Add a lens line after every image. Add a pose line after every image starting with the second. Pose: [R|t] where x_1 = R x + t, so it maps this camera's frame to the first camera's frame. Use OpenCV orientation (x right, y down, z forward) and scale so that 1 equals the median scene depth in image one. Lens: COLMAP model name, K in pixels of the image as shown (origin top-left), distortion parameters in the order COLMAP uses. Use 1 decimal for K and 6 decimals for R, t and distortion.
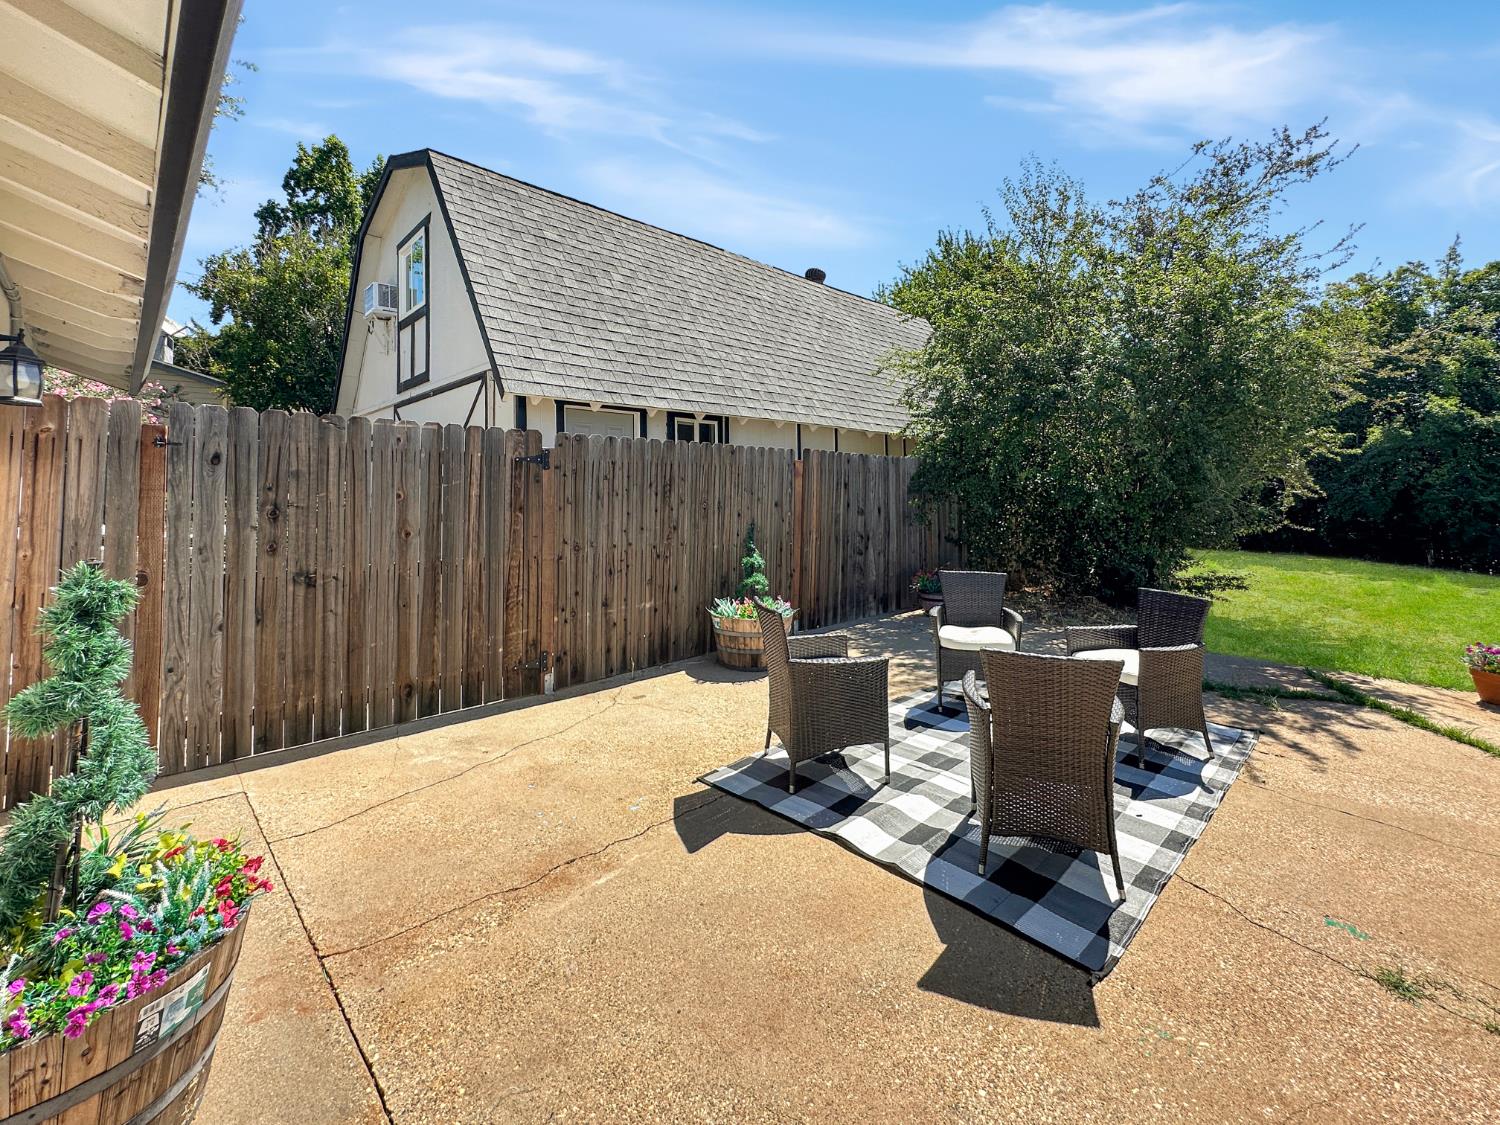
lens RADIAL K [[645.8, 0, 750.0], [0, 645.8, 562.5], [0, 0, 1]] dist [-0.000779, 0.000203]
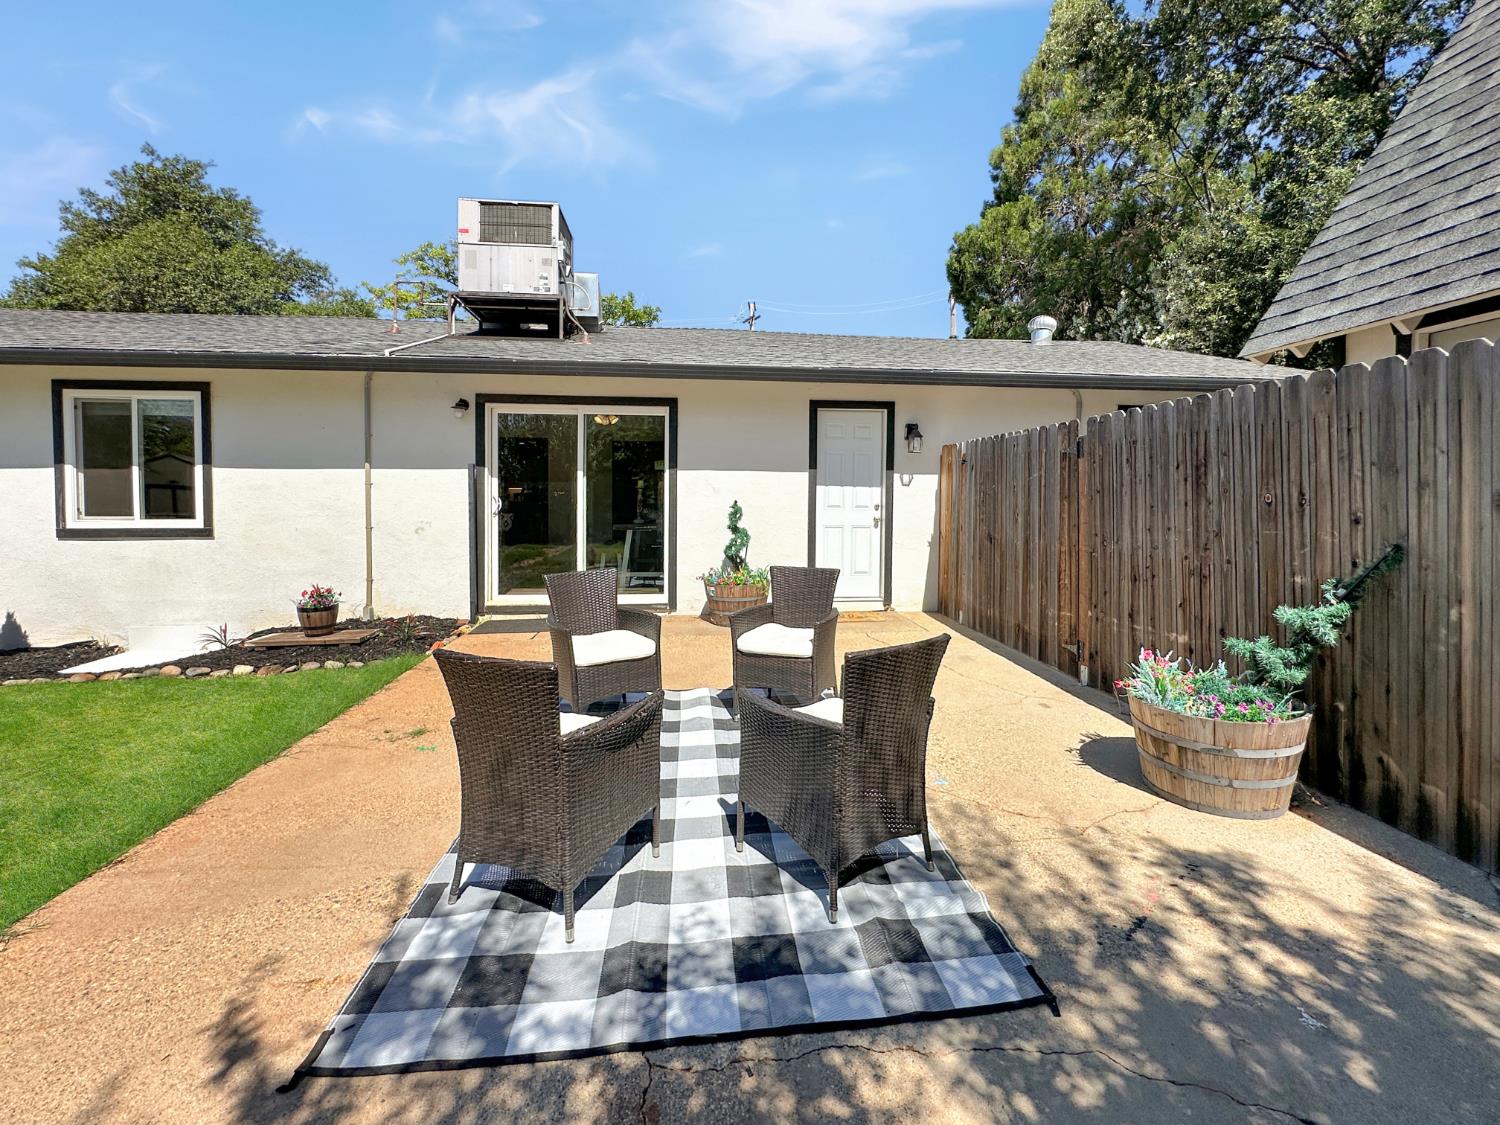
lens RADIAL K [[645.8, 0, 750.0], [0, 645.8, 562.5], [0, 0, 1]] dist [-0.000779, 0.000203]
pose [[-0.625404, 0.084052, -0.775761, 0.716763], [-0.080973, 0.981823, 0.171657, -0.104687], [0.776089, 0.170171, -0.607230, 1.118299]]
